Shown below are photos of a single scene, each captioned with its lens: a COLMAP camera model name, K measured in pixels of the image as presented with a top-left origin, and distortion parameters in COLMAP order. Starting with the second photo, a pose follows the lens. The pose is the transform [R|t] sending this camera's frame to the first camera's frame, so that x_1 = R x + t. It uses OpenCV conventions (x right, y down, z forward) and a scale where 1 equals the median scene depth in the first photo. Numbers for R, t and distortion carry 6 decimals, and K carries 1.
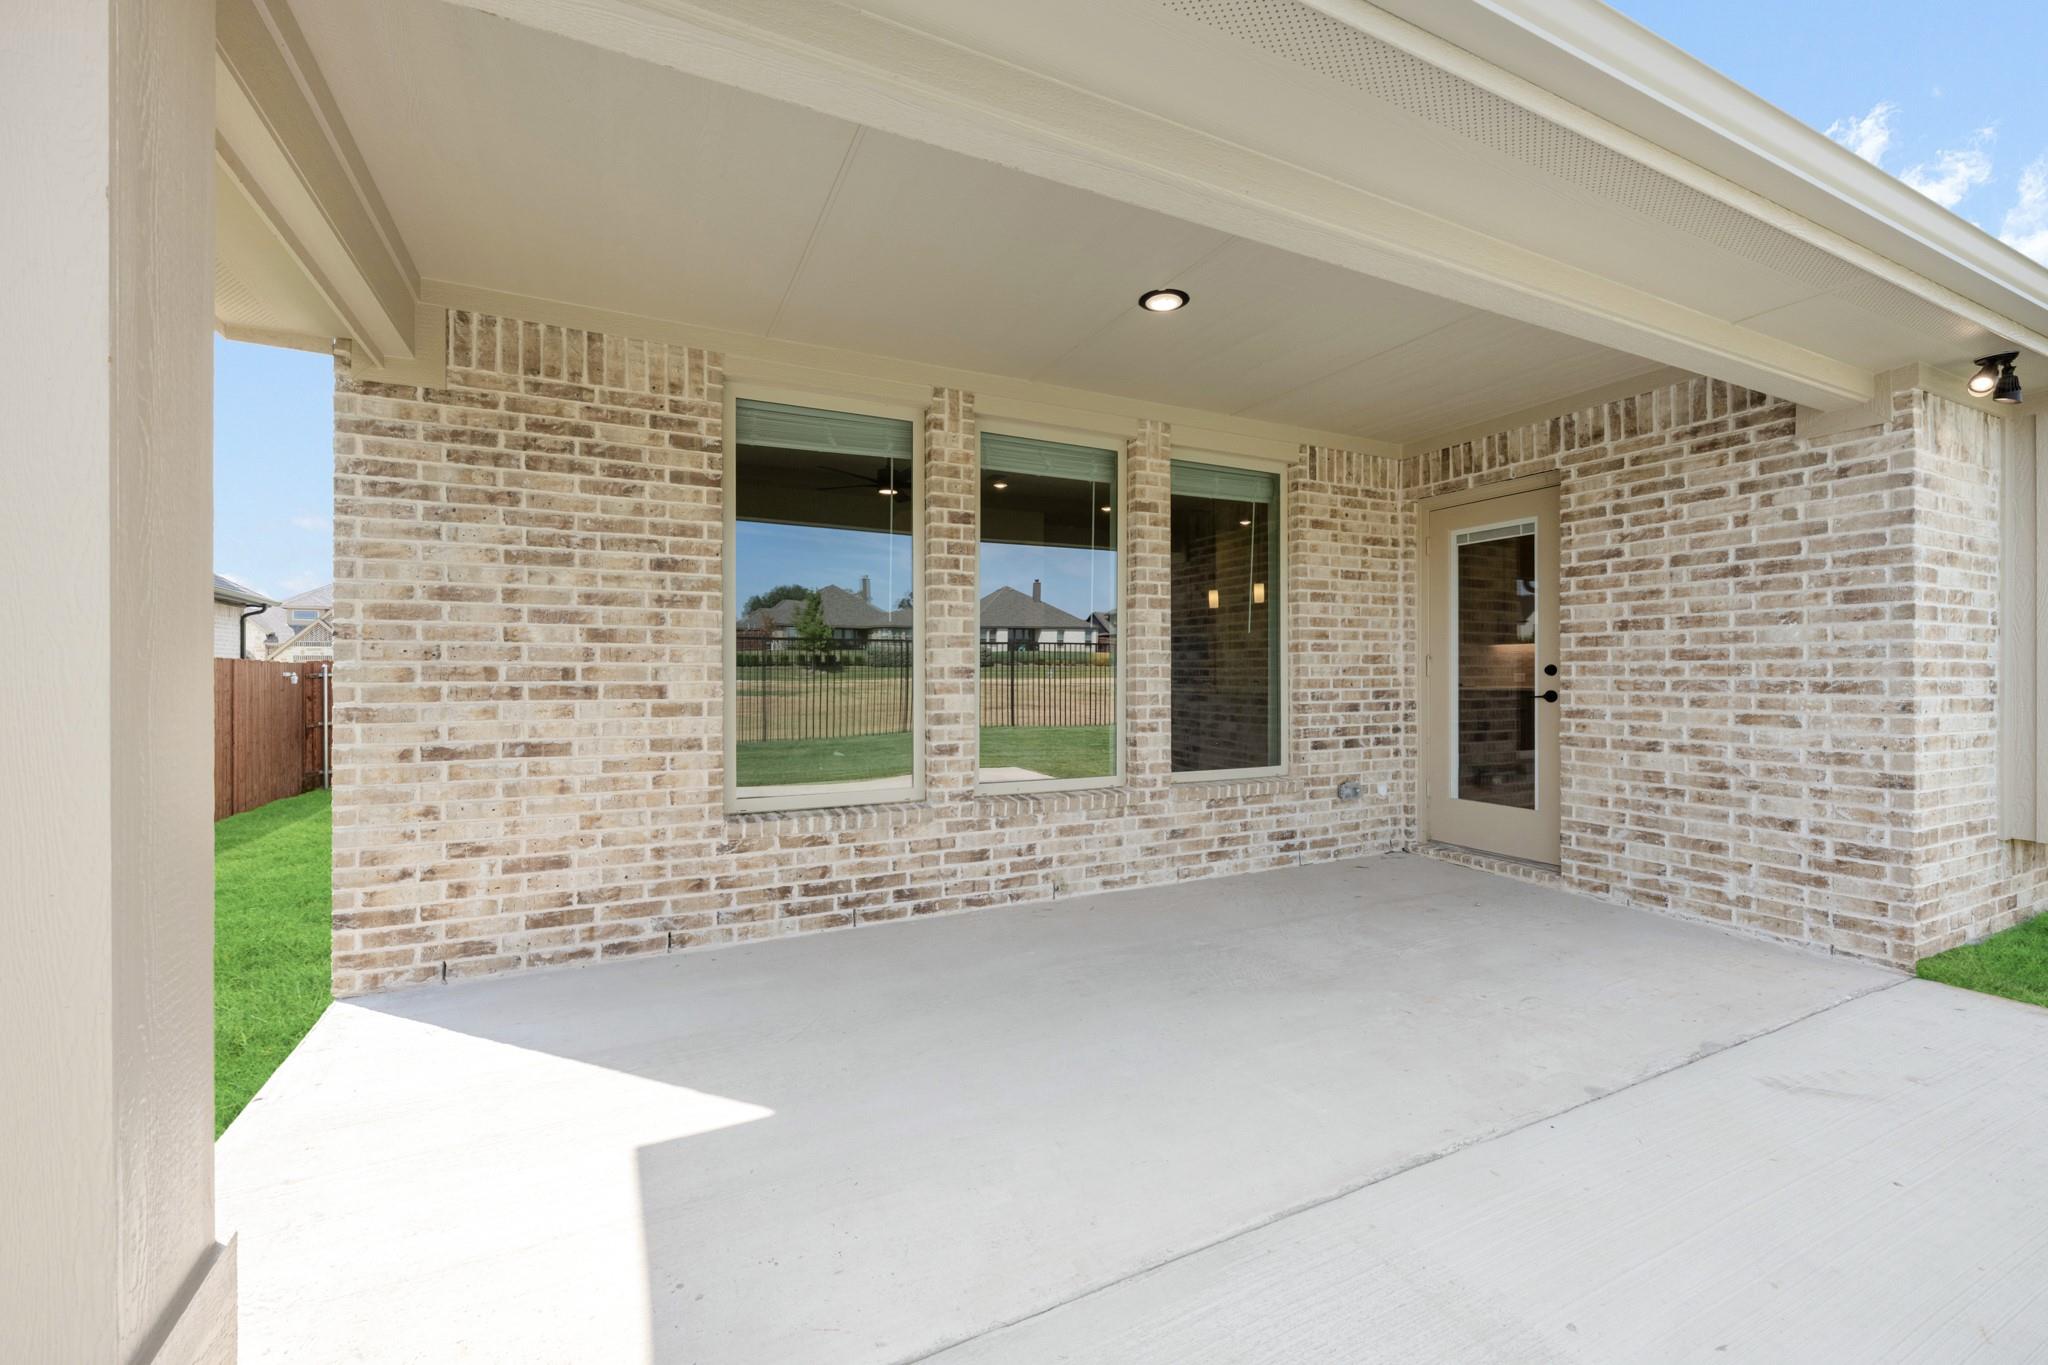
lens RADIAL K [[823.5, 0, 1021.1], [0, 823.5, 676.4], [0, 0, 1]] dist [0.000675, 0.000013]
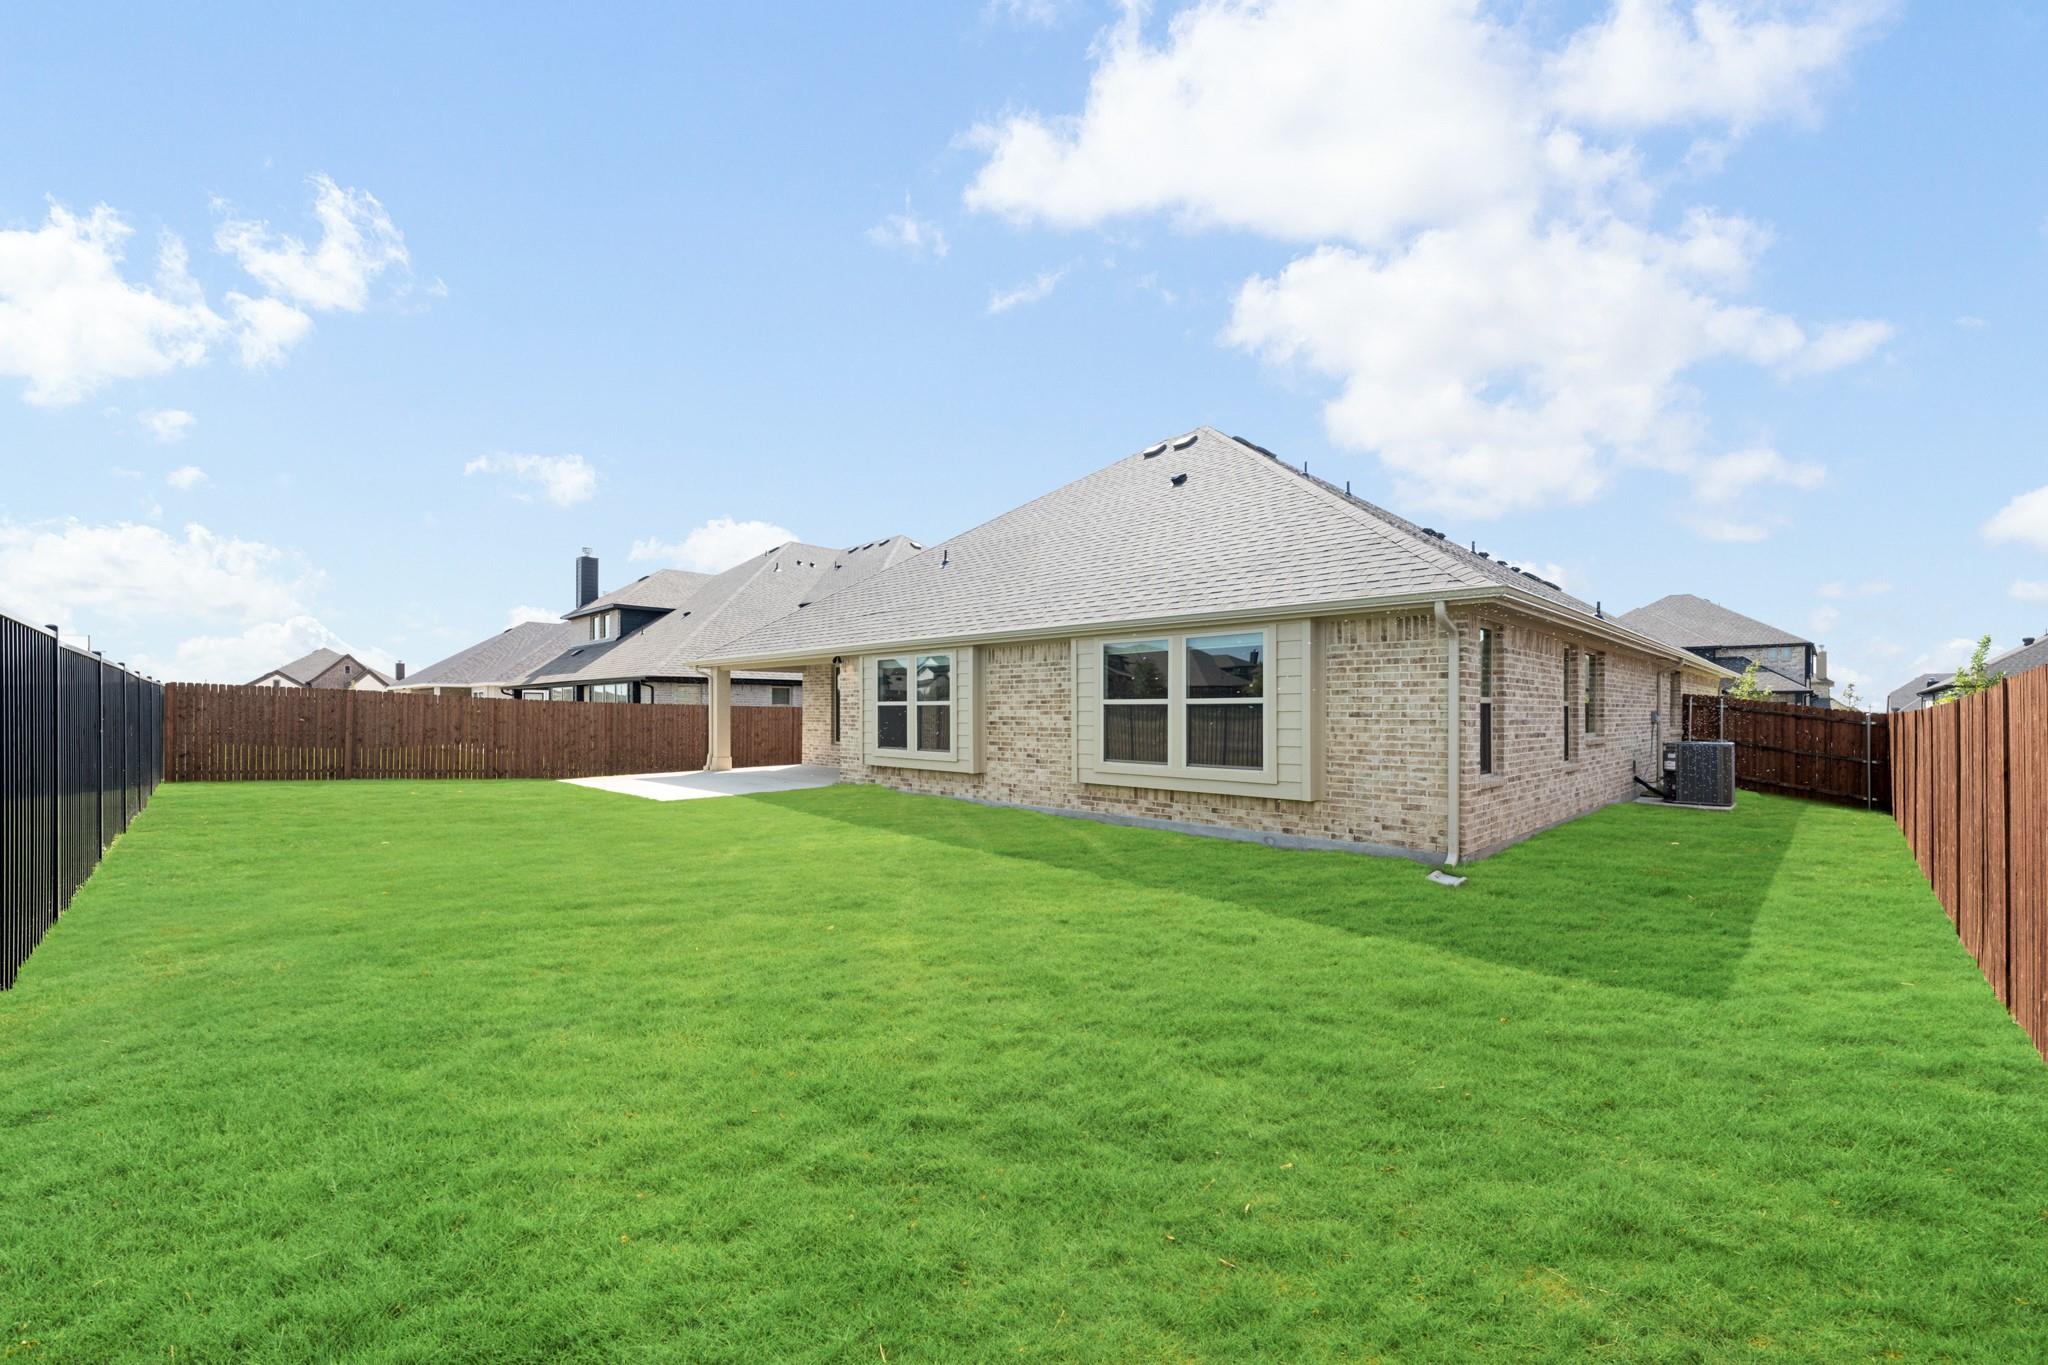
lens RADIAL K [[823.5, 0, 1023.9], [0, 823.5, 695.7], [0, 0, 1]] dist [0.000675, 0.000013]
pose [[0.329346, -0.011400, -0.944141, 4.170244], [-0.001689, 0.999918, -0.012663, -0.064588], [0.944208, 0.005765, 0.329300, 0.323940]]
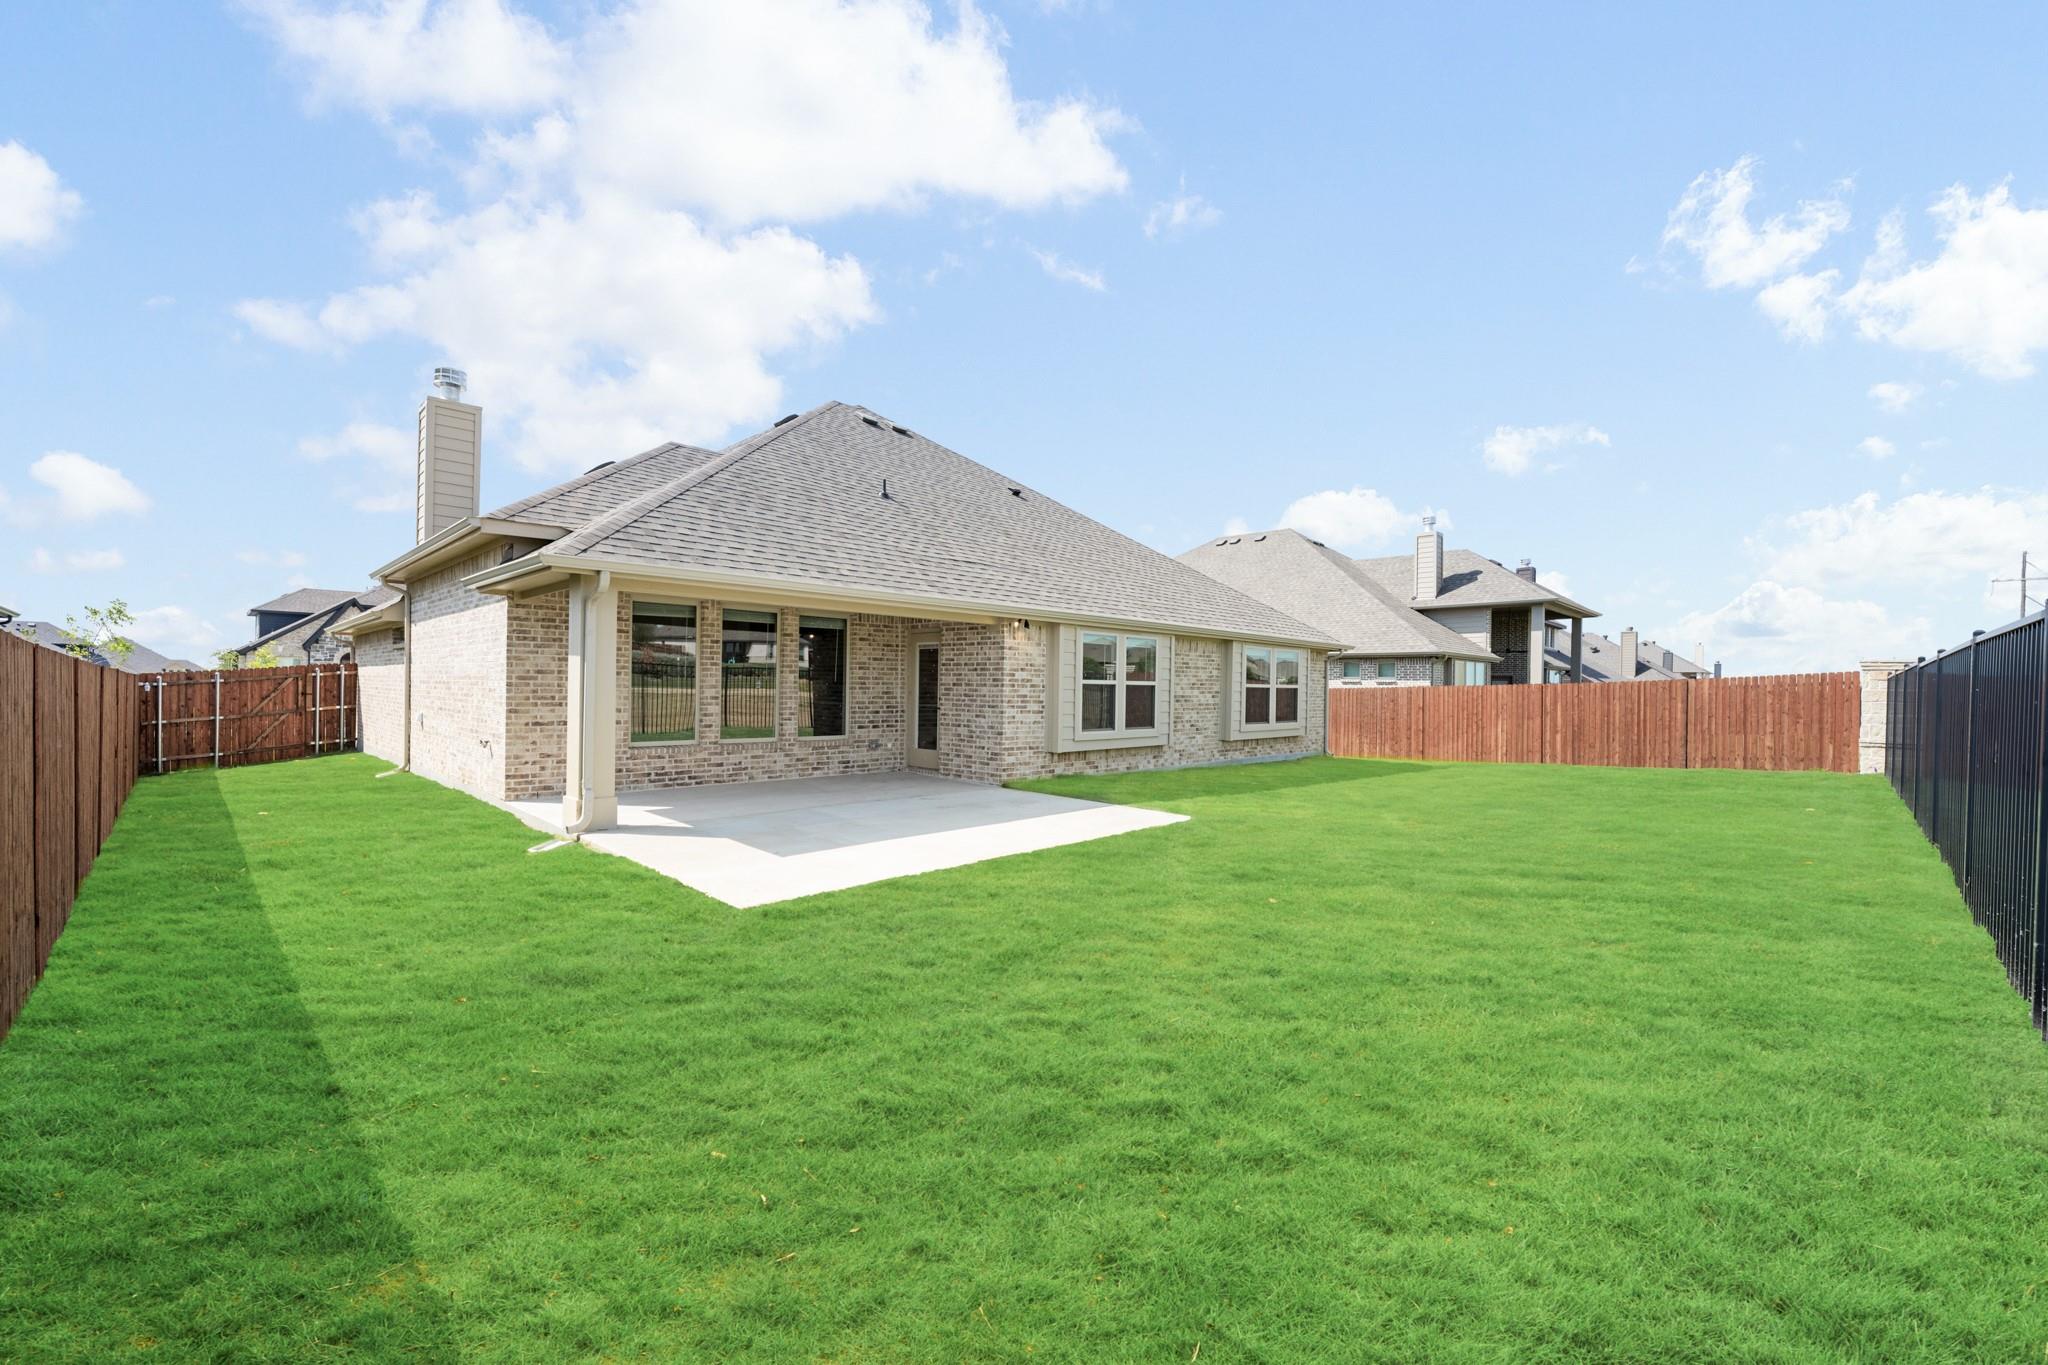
lens RADIAL K [[823.5, 0, 1022.6], [0, 823.5, 692.1], [0, 0, 1]] dist [0.000675, 0.000013]
pose [[0.942081, 0.014924, 0.335054, -0.021998], [-0.017496, 0.999836, 0.004660, -0.048491], [-0.334929, -0.010253, 0.942188, -1.707139]]
